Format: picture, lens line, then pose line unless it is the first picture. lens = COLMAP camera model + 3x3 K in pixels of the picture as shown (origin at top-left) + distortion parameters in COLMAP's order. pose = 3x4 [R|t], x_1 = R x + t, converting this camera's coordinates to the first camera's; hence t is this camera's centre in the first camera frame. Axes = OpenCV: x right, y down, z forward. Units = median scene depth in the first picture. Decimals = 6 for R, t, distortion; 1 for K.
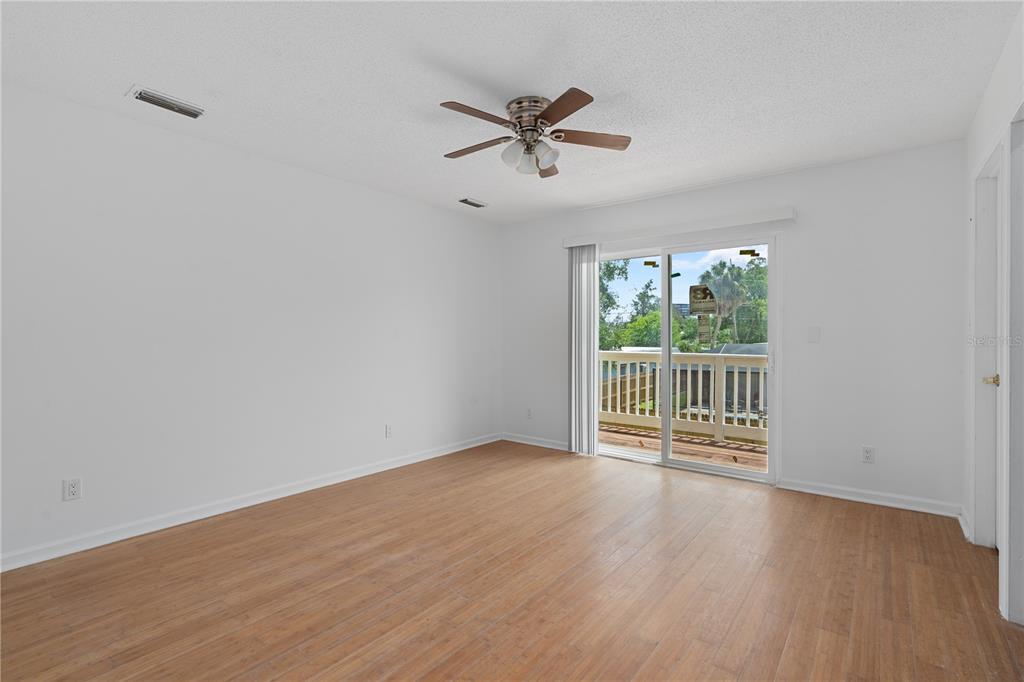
lens RADIAL K [[471.6, 0, 498.2], [0, 471.6, 345.9], [0, 0, 1]] dist [-0.010892, 0.002528]
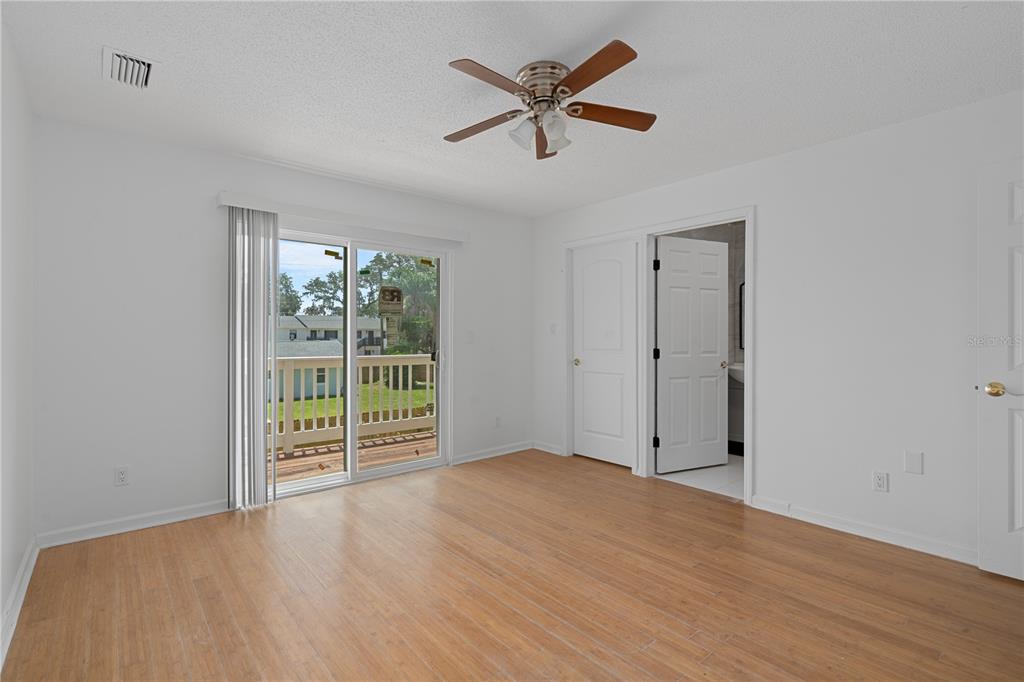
lens RADIAL K [[471.6, 0, 517.3], [0, 471.6, 340.9], [0, 0, 1]] dist [-0.010892, 0.002528]
pose [[0.204557, -0.009937, 0.978804, -0.522021], [0.023406, 0.999712, 0.005258, -0.014654], [-0.978575, 0.021834, 0.204731, 0.575339]]
